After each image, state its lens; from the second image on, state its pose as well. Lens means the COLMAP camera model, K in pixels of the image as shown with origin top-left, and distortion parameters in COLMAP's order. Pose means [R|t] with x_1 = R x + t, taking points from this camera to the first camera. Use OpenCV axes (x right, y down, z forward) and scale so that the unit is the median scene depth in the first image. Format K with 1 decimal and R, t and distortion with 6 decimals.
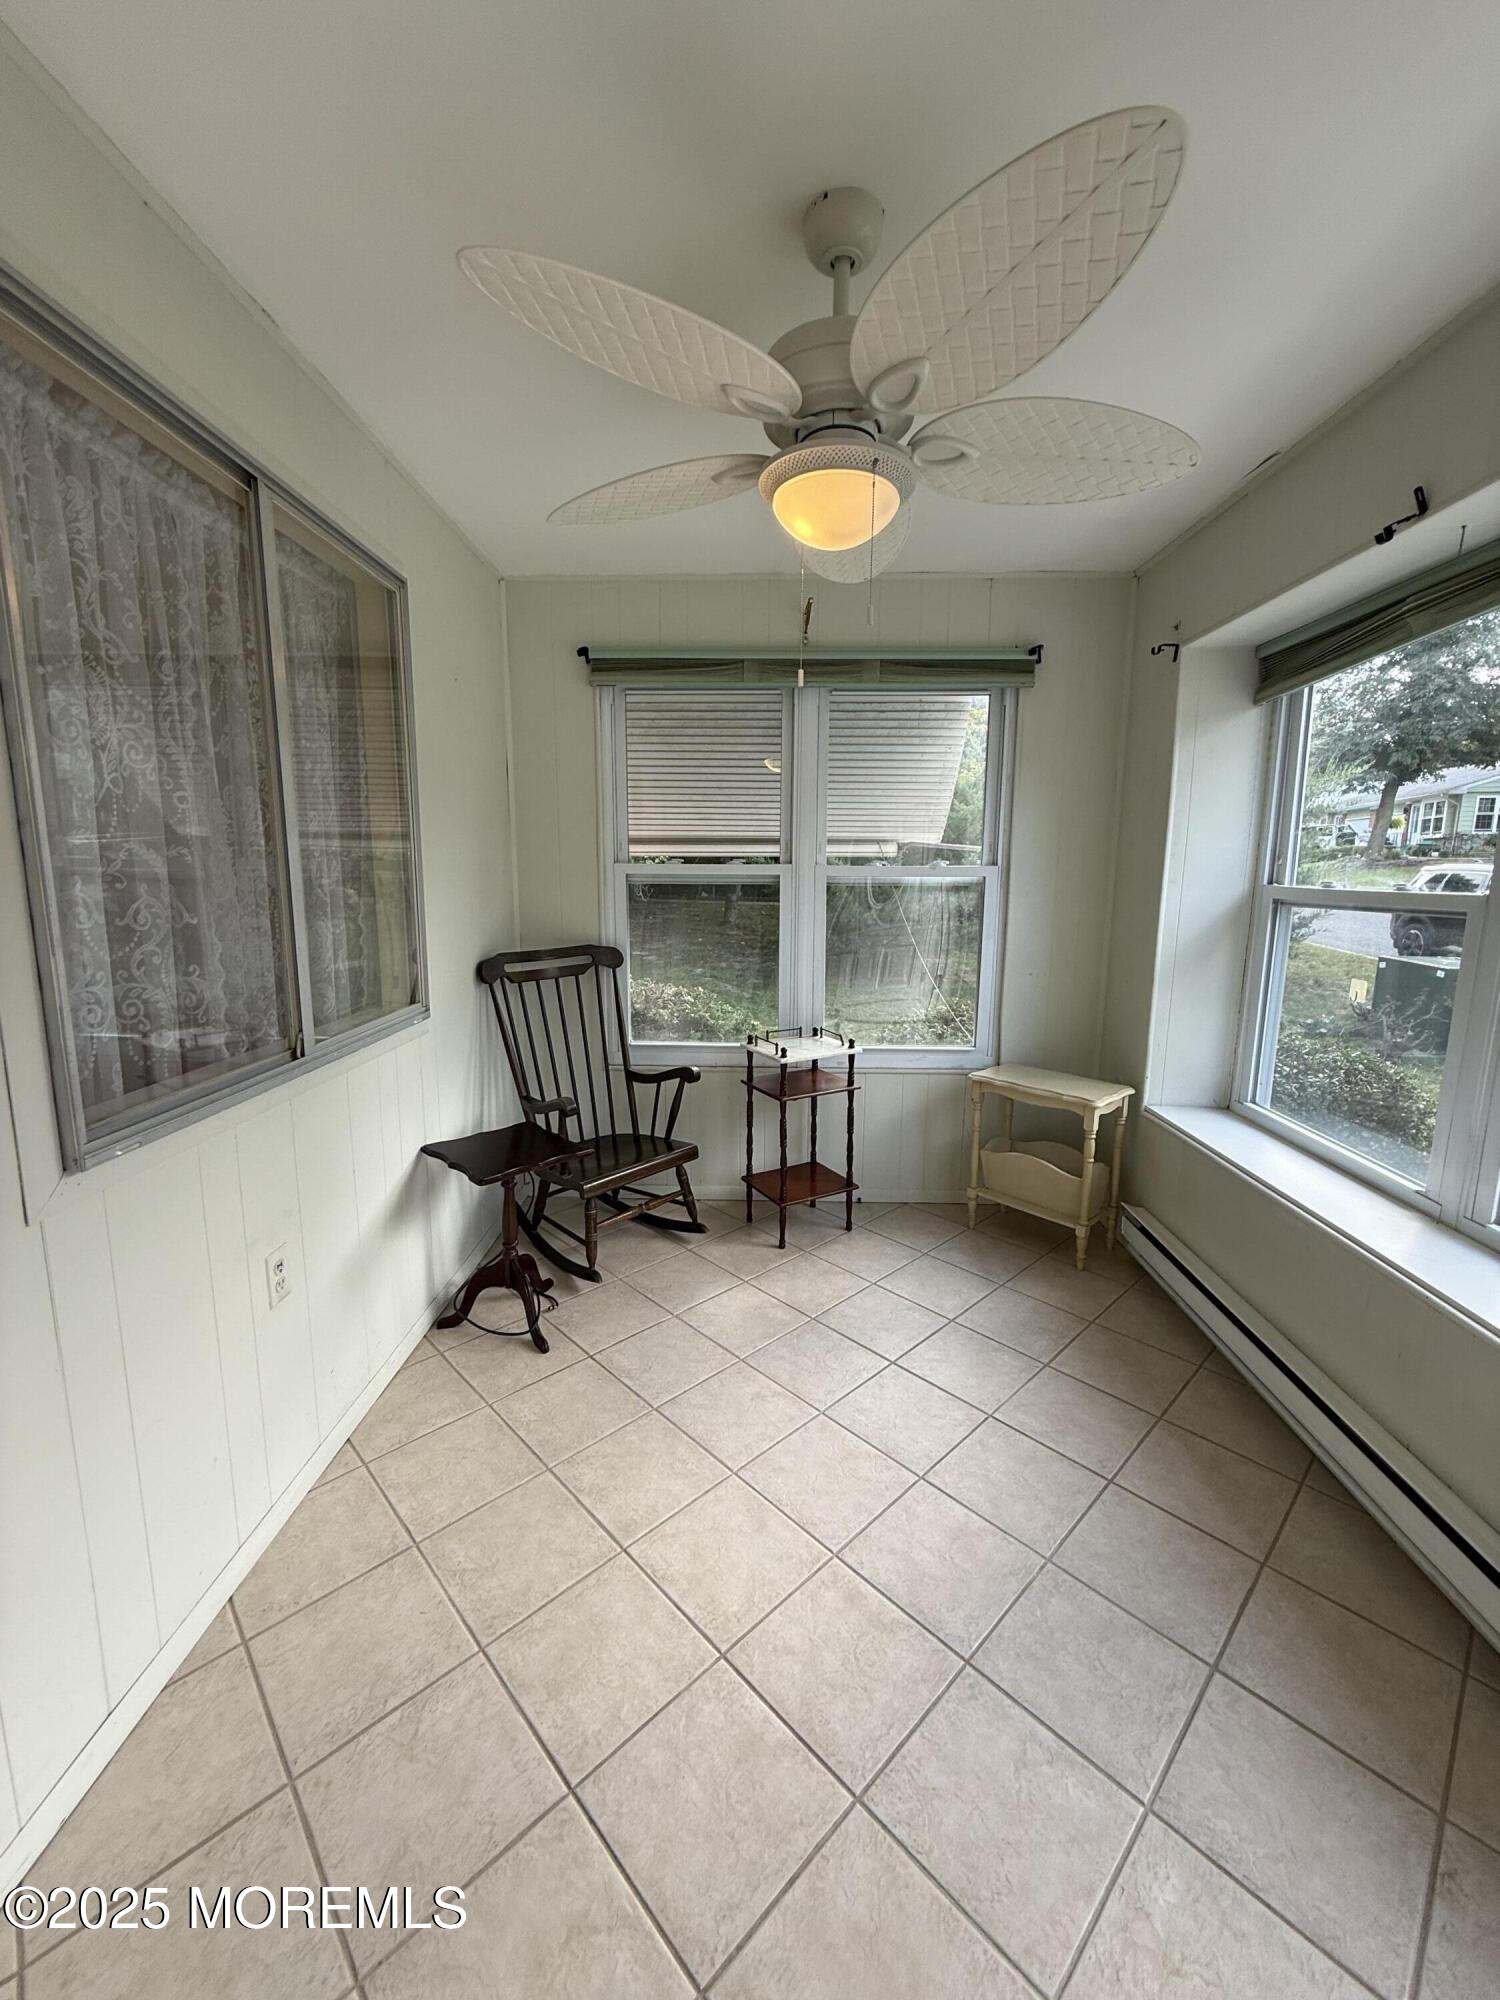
lens RADIAL K [[799.4, 0, 746.9], [0, 799.4, 995.1], [0, 0, 1]] dist [-0.003004, 0.000590]
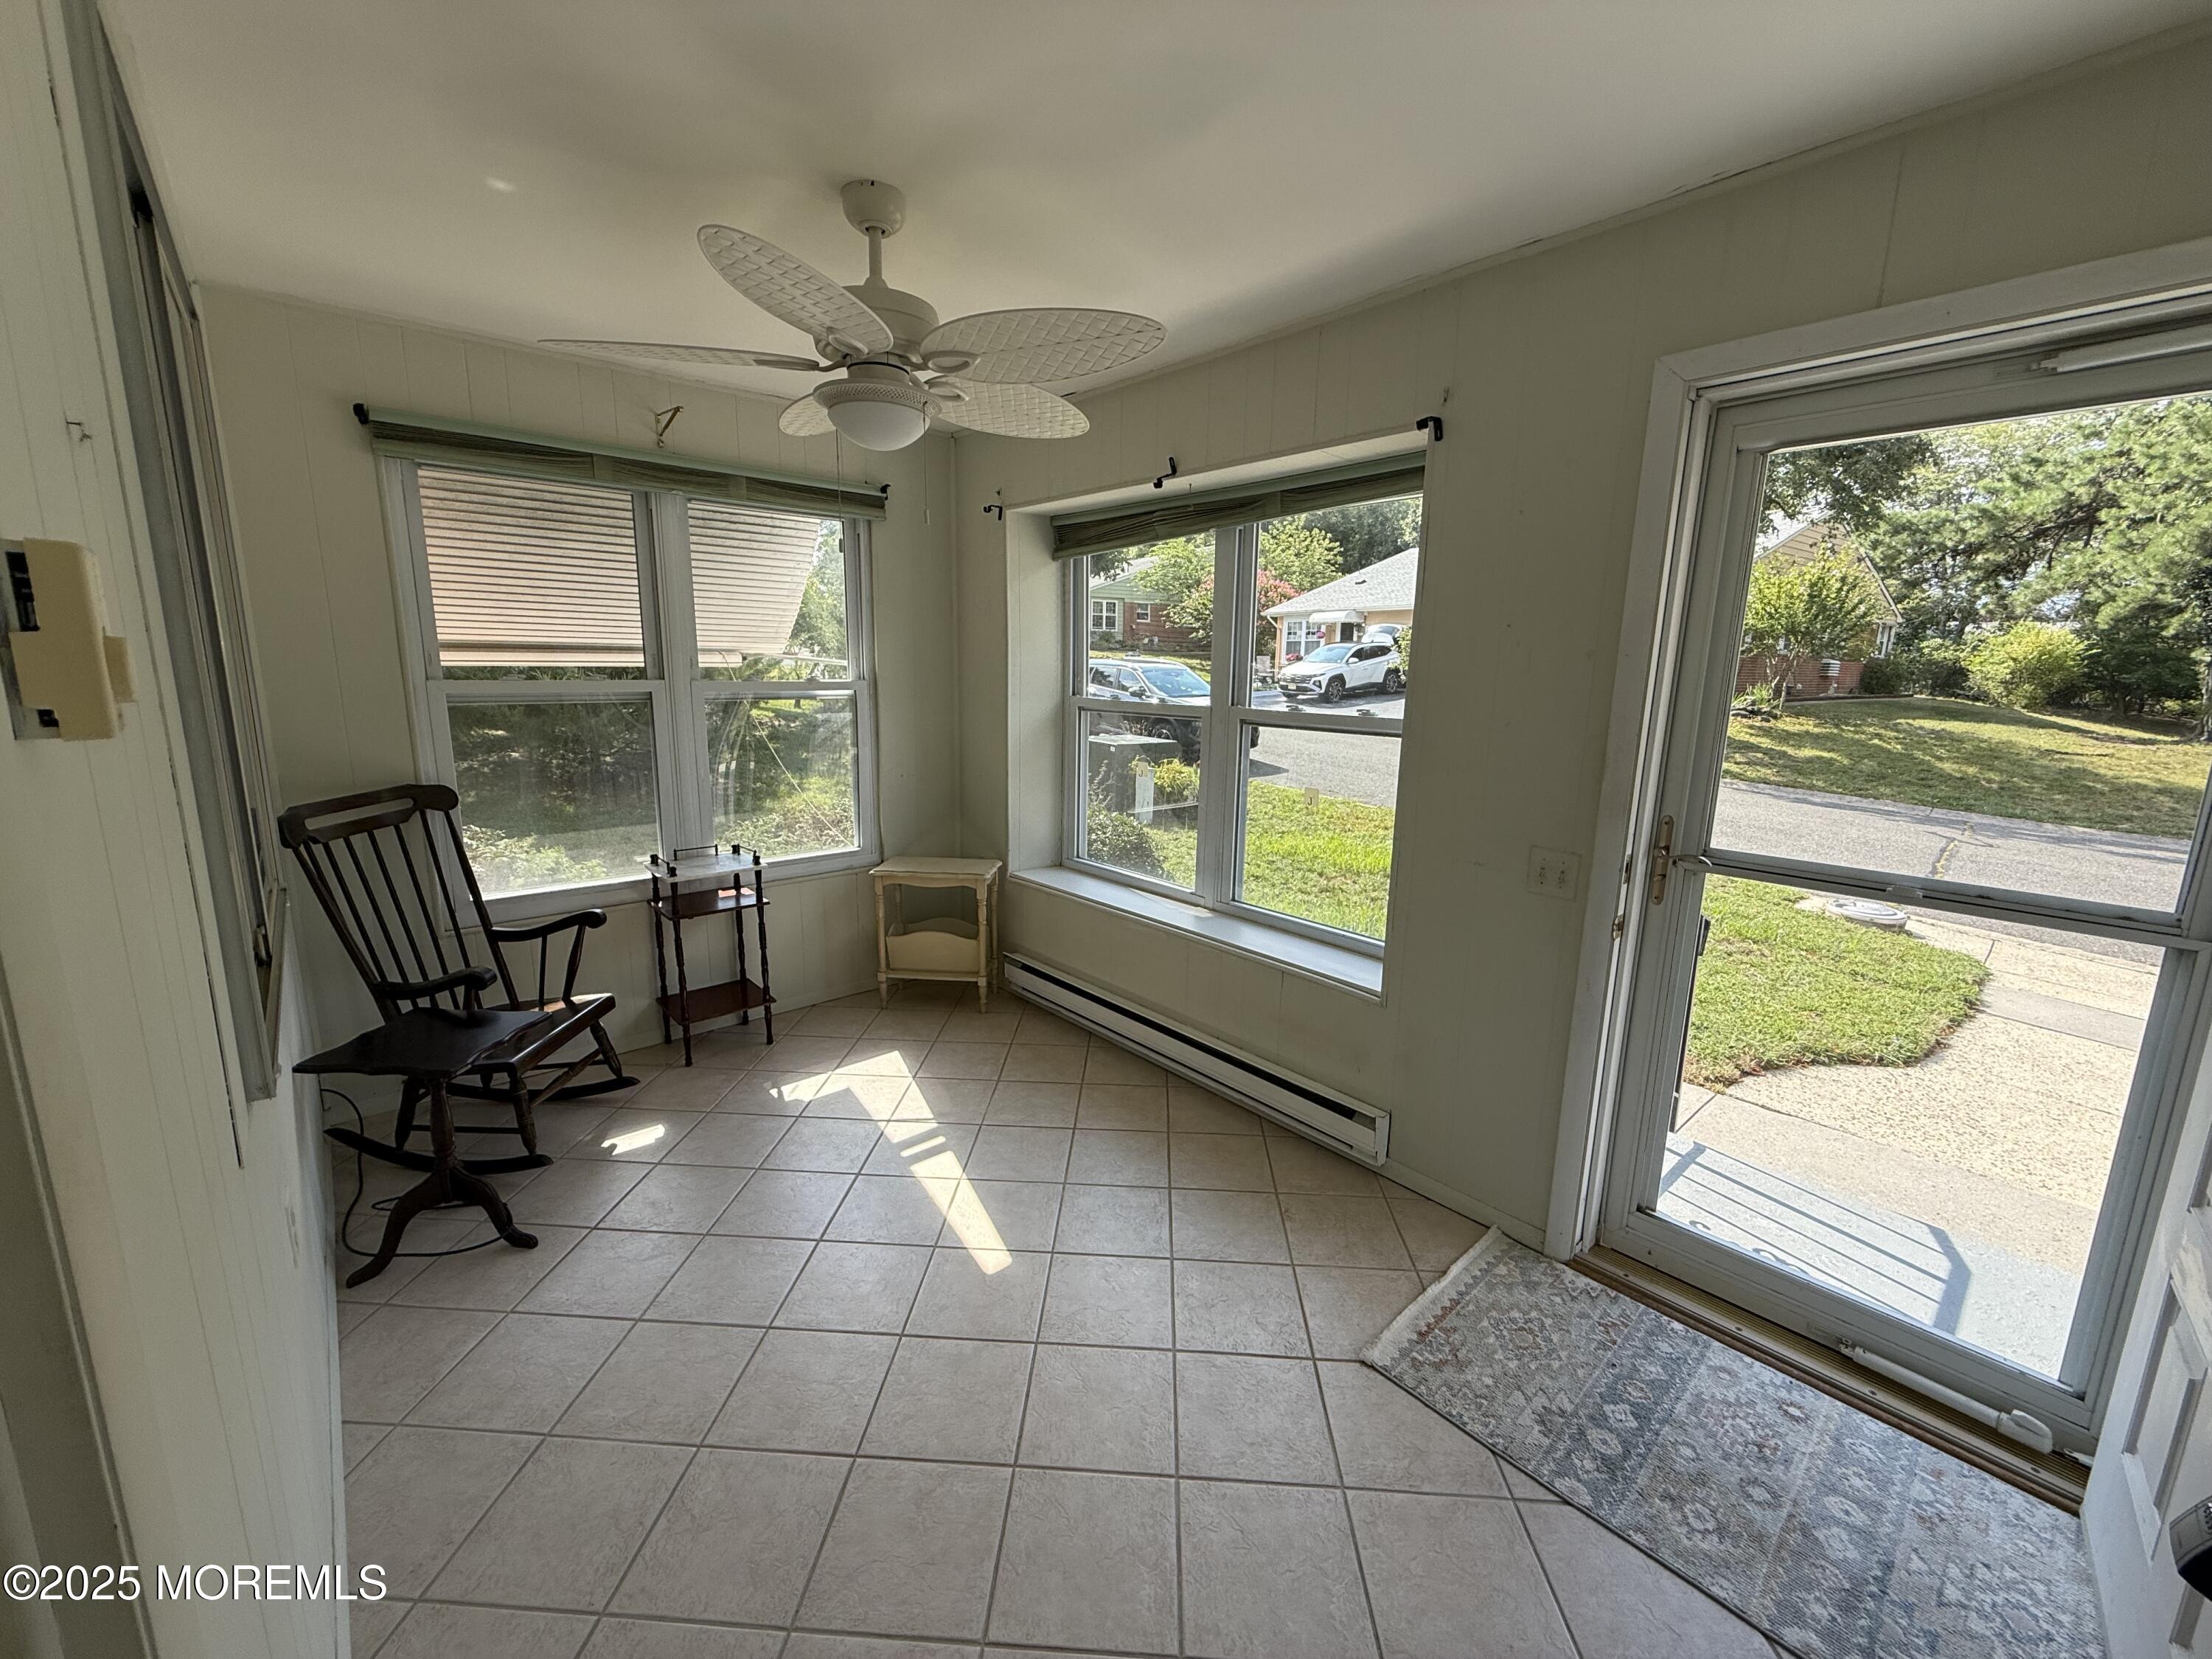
lens RADIAL K [[884.1, 0, 1114.6], [0, 884.1, 828.3], [0, 0, 1]] dist [-0.003004, 0.000590]
pose [[0.722947, -0.121997, 0.680047, -0.304662], [0.095392, 0.992485, 0.076637, -0.021374], [-0.684286, 0.009466, 0.729152, -0.122857]]
